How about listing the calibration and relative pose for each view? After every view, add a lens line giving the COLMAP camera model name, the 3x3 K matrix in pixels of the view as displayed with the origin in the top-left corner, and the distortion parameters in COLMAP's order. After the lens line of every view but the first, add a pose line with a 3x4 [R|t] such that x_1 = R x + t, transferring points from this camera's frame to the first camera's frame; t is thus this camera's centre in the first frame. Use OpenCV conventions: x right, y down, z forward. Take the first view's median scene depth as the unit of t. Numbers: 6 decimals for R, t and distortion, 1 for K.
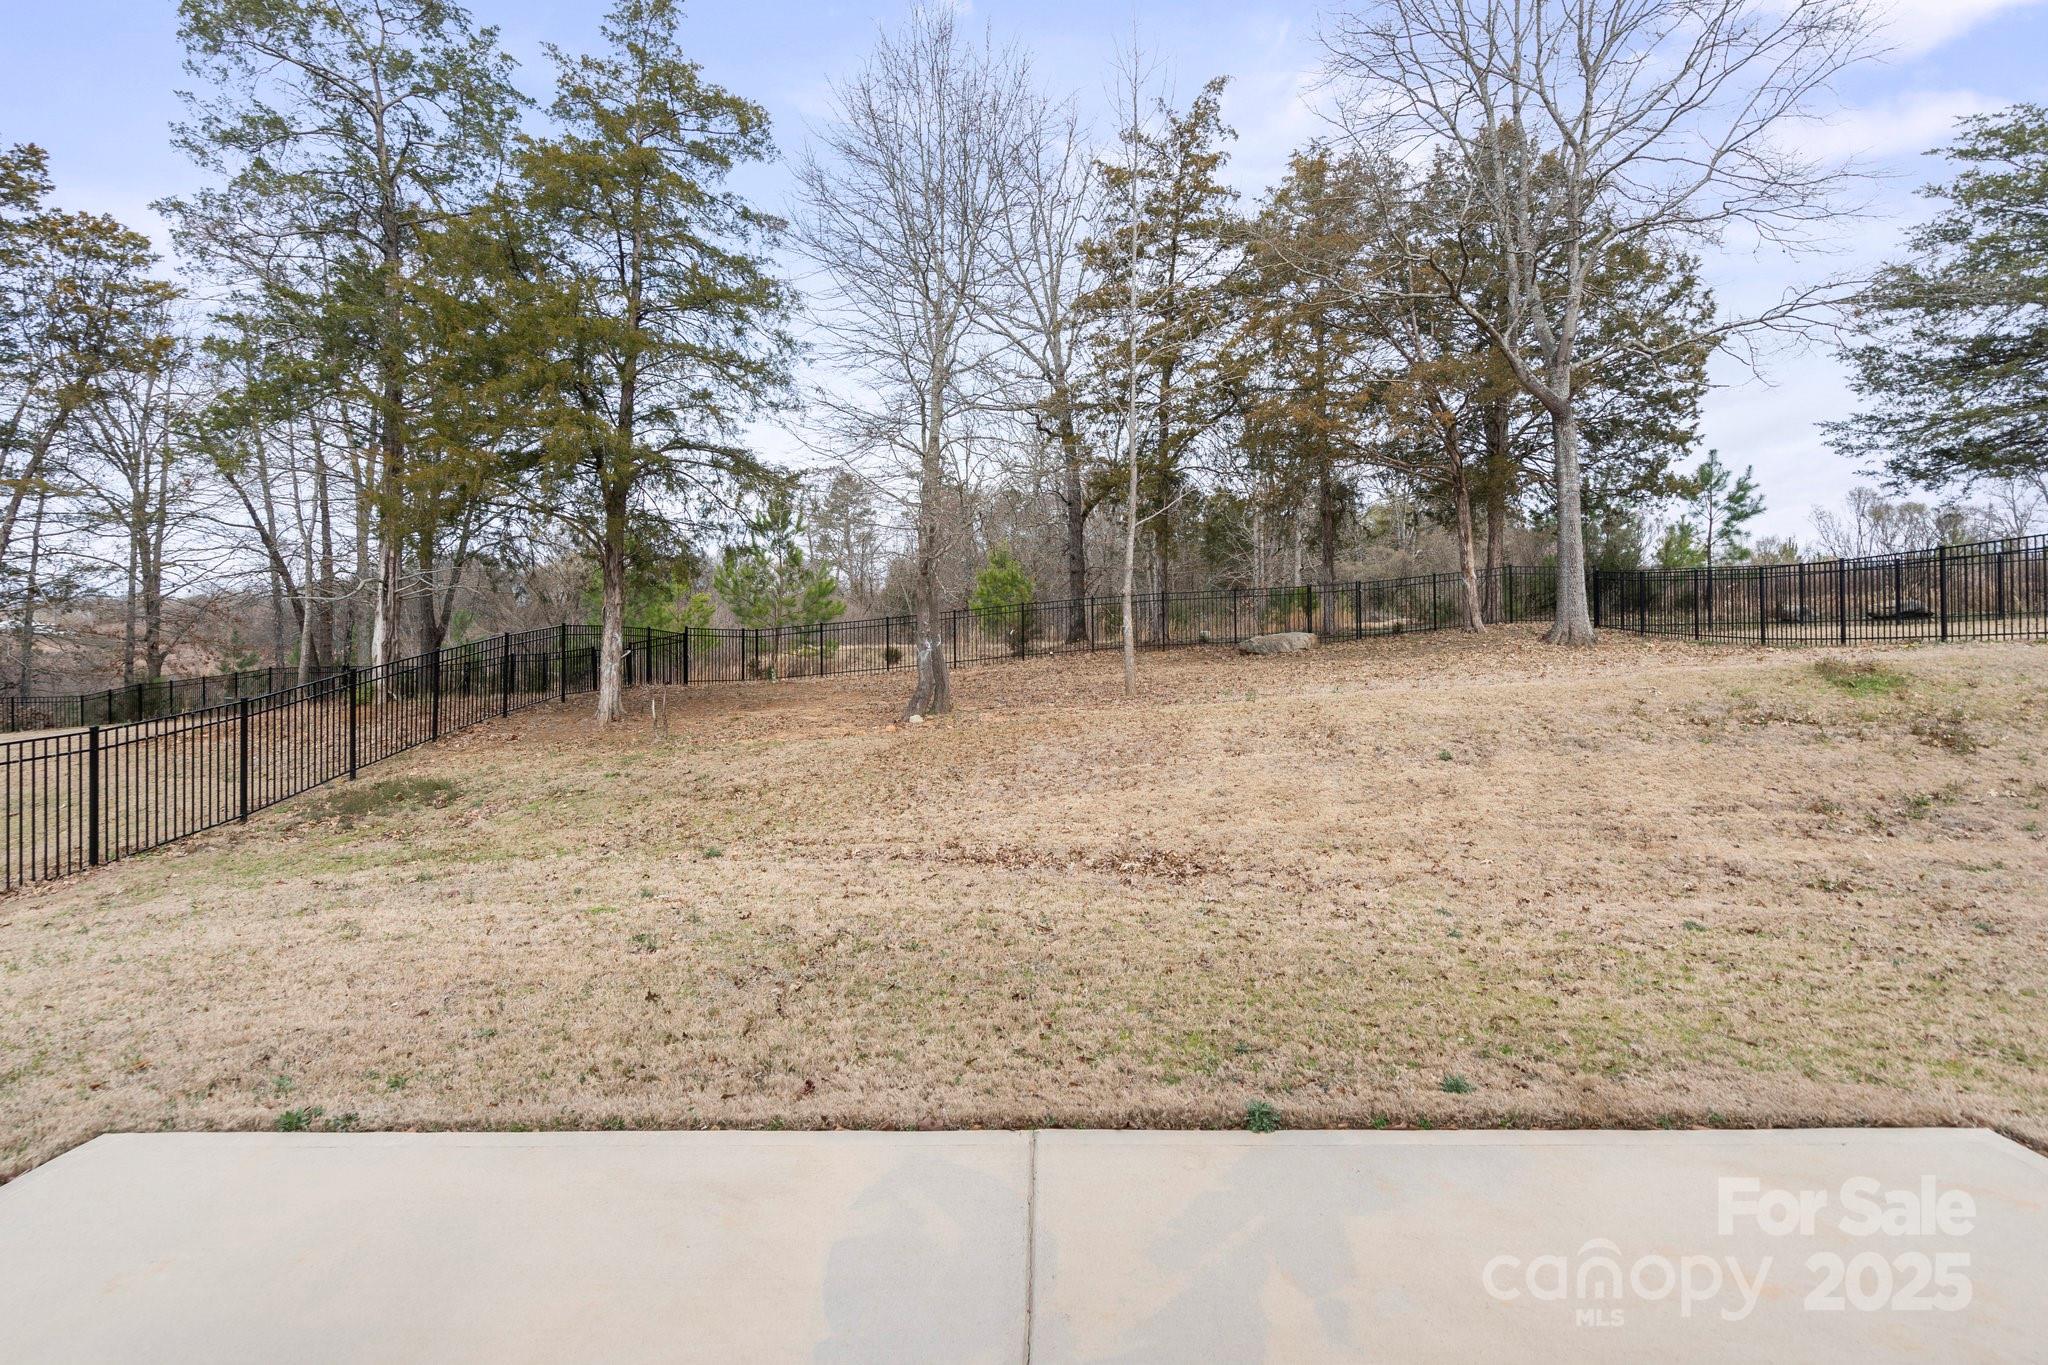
lens RADIAL K [[943.6, 0, 947.2], [0, 943.6, 633.8], [0, 0, 1]] dist [0.000819, 0.000015]
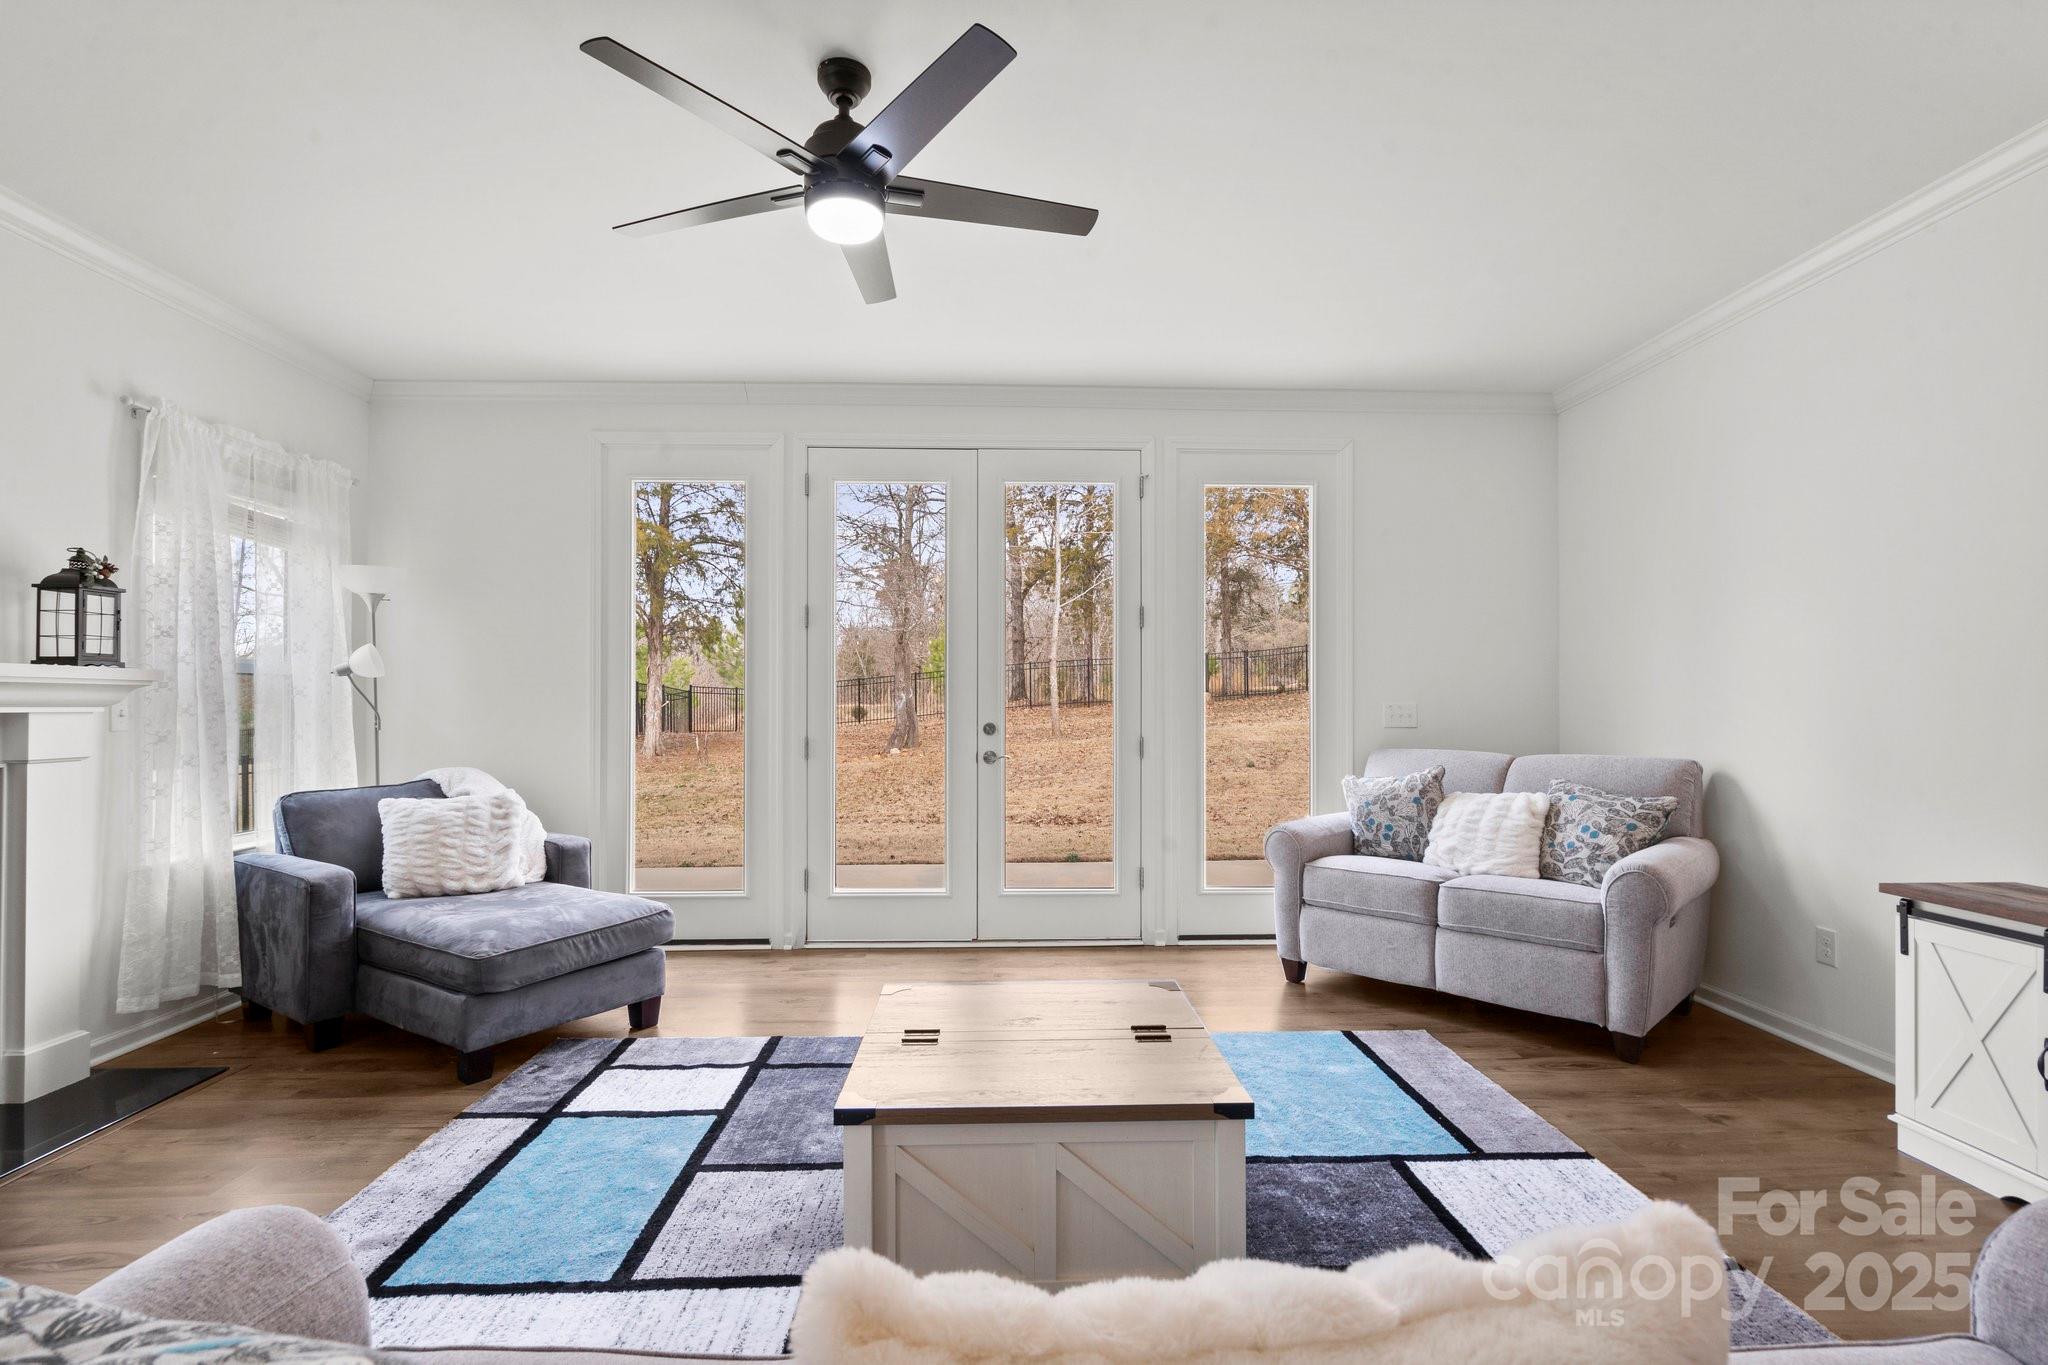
lens RADIAL K [[943.6, 0, 1024.3], [0, 943.6, 692.5], [0, 0, 1]] dist [0.000819, 0.000015]
pose [[0.990643, 0.000270, 0.136480, -0.023026], [0.000977, 0.999958, -0.009065, 0.013161], [-0.136477, 0.009113, 0.990601, -0.237629]]
